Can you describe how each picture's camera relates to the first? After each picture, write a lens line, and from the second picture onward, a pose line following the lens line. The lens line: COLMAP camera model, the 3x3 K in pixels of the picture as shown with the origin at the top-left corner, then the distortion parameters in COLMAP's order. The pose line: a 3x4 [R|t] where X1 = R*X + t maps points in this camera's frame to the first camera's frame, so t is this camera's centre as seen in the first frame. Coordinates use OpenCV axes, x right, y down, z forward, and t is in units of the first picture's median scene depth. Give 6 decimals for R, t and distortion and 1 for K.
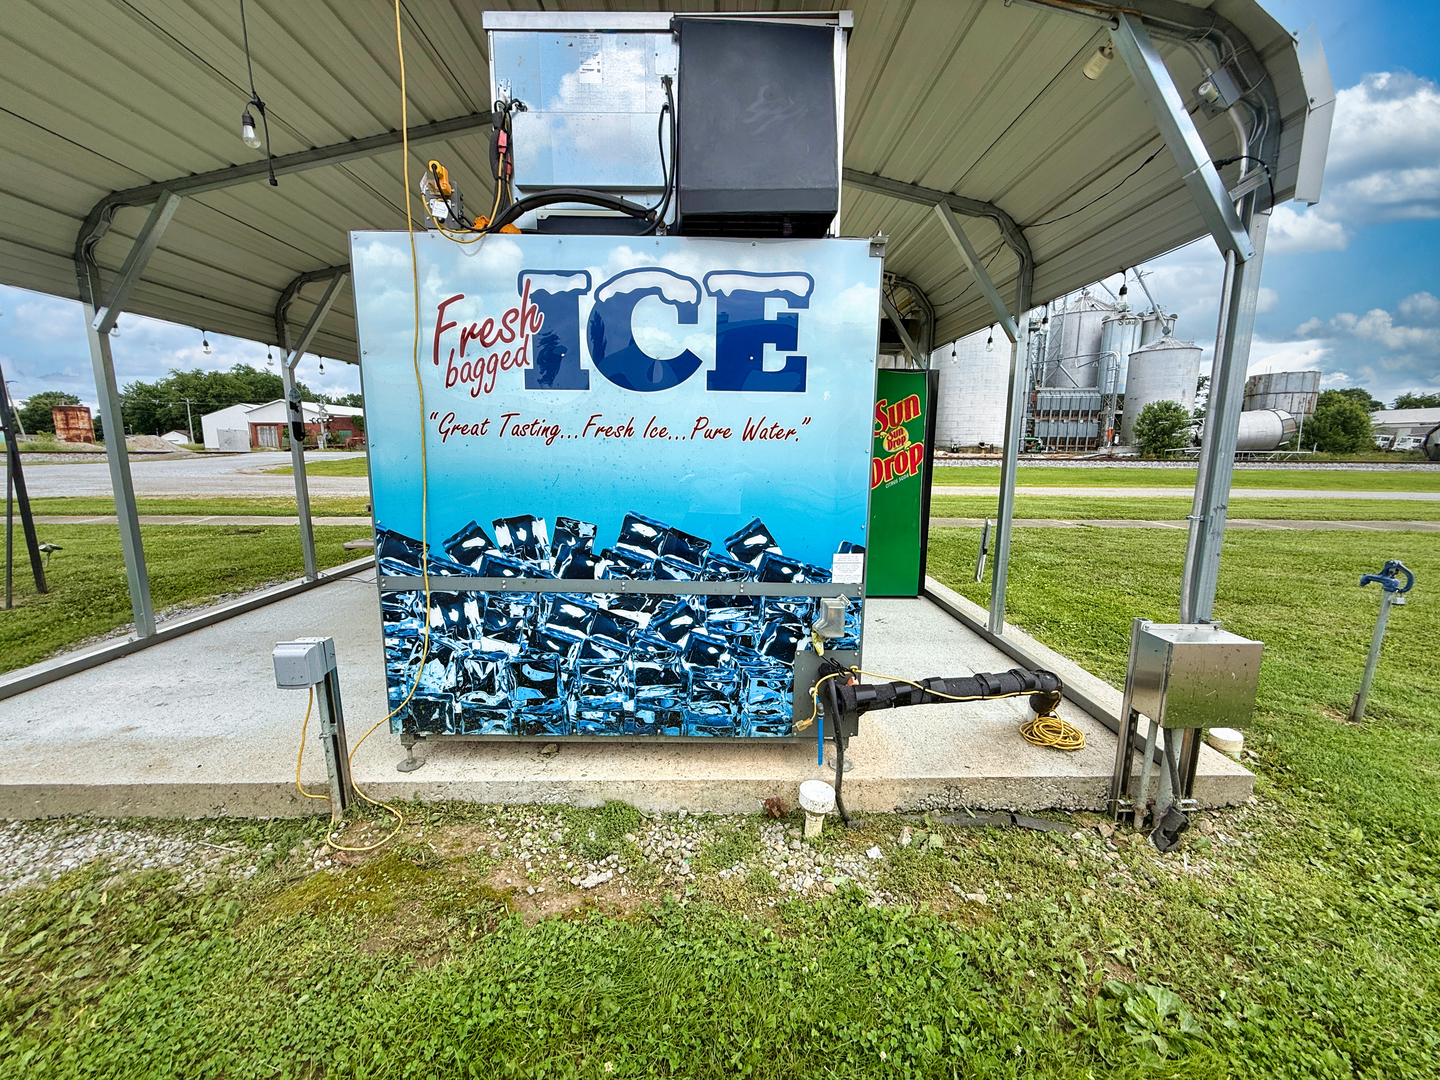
lens RADIAL K [[575.5, 0, 710.7], [0, 575.5, 549.8], [0, 0, 1]] dist [-0.001216, 0.000771]
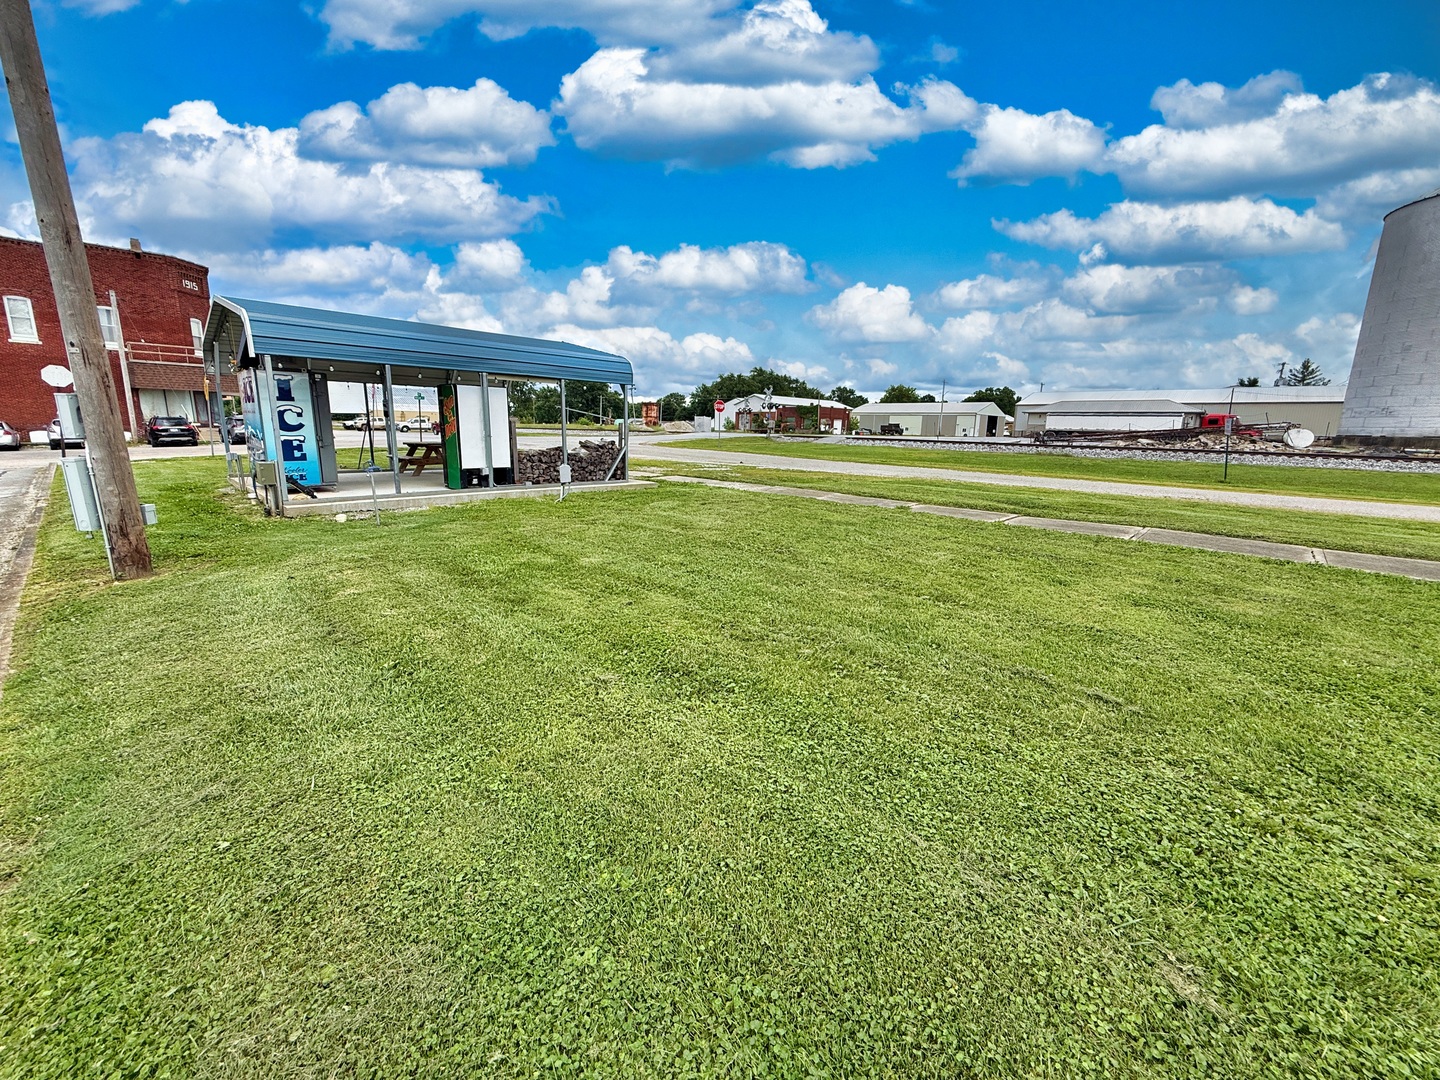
lens RADIAL K [[575.5, 0, 722.1], [0, 575.5, 537.3], [0, 0, 1]] dist [-0.001216, 0.000771]
pose [[0.710572, 0.141285, -0.689294, 0.175106], [-0.140388, 0.988404, 0.057872, -0.004487], [0.689477, 0.055646, 0.722167, 0.022372]]
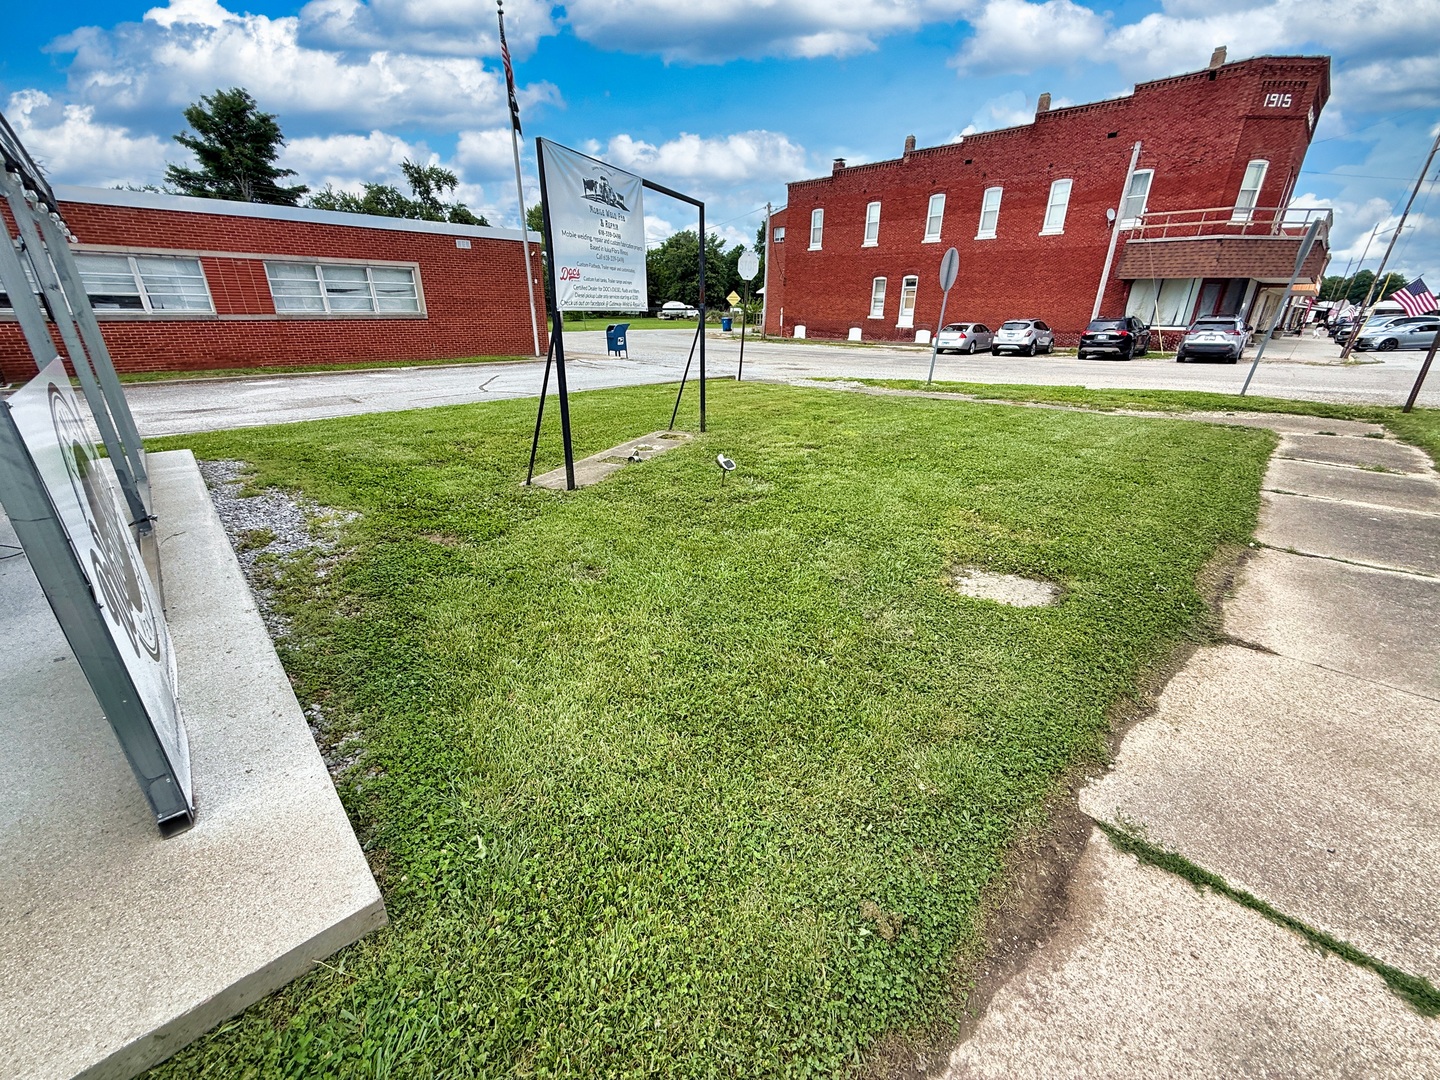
lens RADIAL K [[575.5, 0, 720.8], [0, 575.5, 540.3], [0, 0, 1]] dist [-0.001216, 0.000771]
pose [[-0.733266, 0.243126, -0.634989, -0.037305], [-0.135592, 0.862844, 0.486944, -0.030093], [0.666285, 0.443159, -0.599728, 0.143682]]
